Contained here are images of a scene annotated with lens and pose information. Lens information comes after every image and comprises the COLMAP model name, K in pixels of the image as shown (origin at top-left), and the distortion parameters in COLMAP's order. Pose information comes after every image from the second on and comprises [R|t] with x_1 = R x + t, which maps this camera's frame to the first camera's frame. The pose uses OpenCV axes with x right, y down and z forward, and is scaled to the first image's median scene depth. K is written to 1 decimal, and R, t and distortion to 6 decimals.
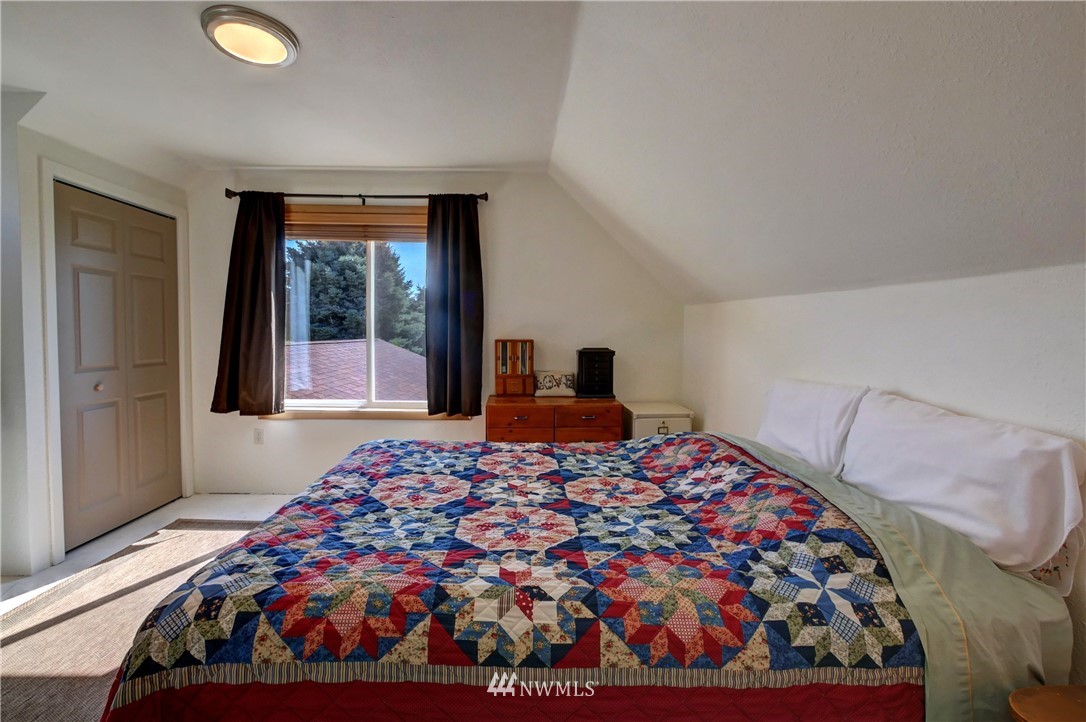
lens RADIAL K [[456.7, 0, 541.9], [0, 456.7, 352.6], [0, 0, 1]] dist [-0.009563, -0.000059]
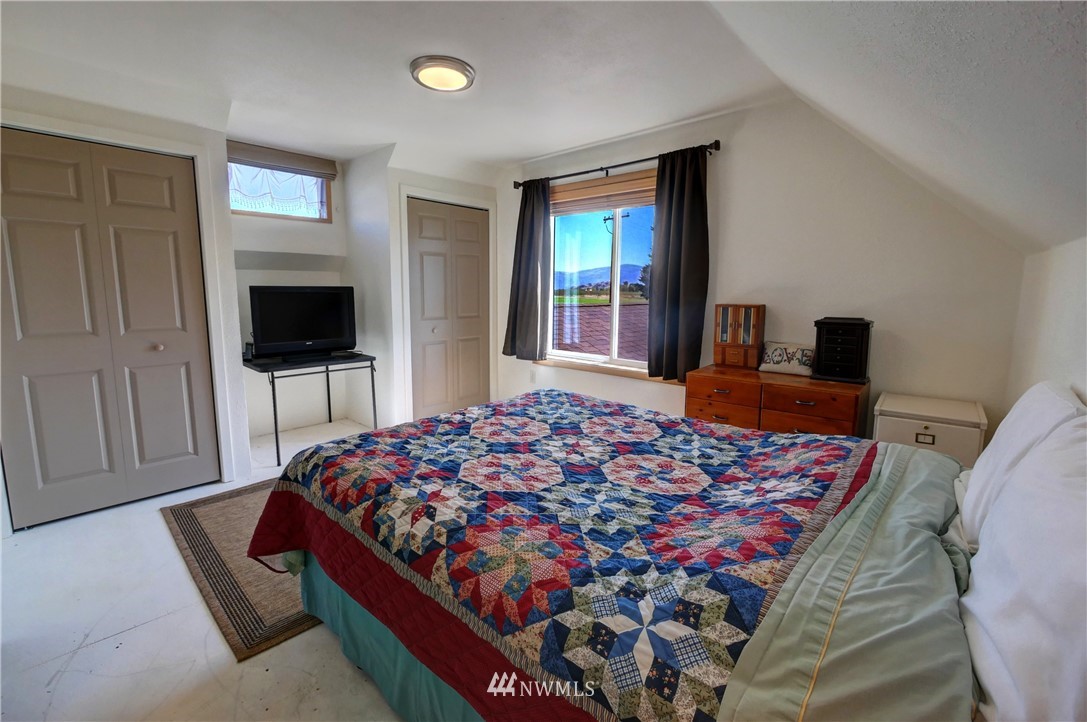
lens RADIAL K [[457.1, 0, 542.4], [0, 457.1, 352.6], [0, 0, 1]] dist [-0.009563, -0.000059]
pose [[0.733380, 0.090574, -0.673758, 0.601352], [-0.033618, 0.994704, 0.097127, -0.020051], [0.678987, -0.048581, 0.732541, 0.191169]]
